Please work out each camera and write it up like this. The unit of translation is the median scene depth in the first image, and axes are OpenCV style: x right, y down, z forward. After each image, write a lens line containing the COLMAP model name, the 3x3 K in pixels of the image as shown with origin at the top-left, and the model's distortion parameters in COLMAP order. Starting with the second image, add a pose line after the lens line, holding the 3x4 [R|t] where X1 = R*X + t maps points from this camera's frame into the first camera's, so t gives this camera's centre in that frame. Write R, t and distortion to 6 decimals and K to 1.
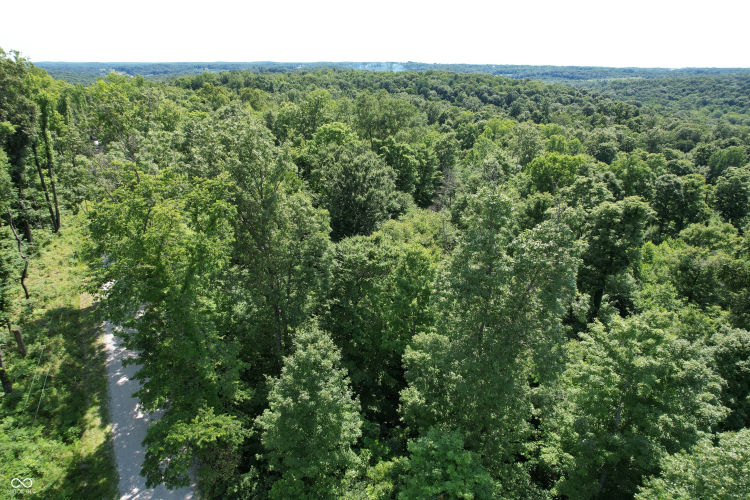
lens RADIAL K [[477.5, 0, 373.8], [0, 477.5, 250.5], [0, 0, 1]] dist [-0.077092, 0.066552]
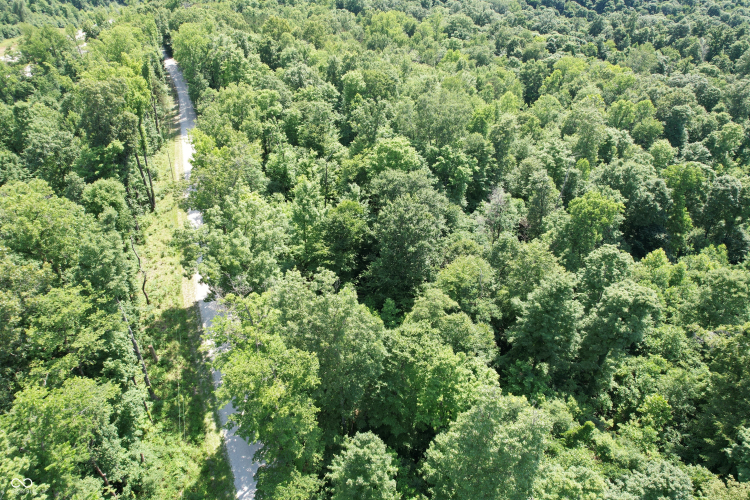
lens RADIAL K [[477.5, 0, 373.4], [0, 477.5, 252.2], [0, 0, 1]] dist [-0.077092, 0.066552]
pose [[0.991555, 0.079992, -0.102077, -0.001048], [-0.053539, 0.969397, 0.239589, -0.206785], [0.118118, -0.232101, 0.965493, -0.082195]]
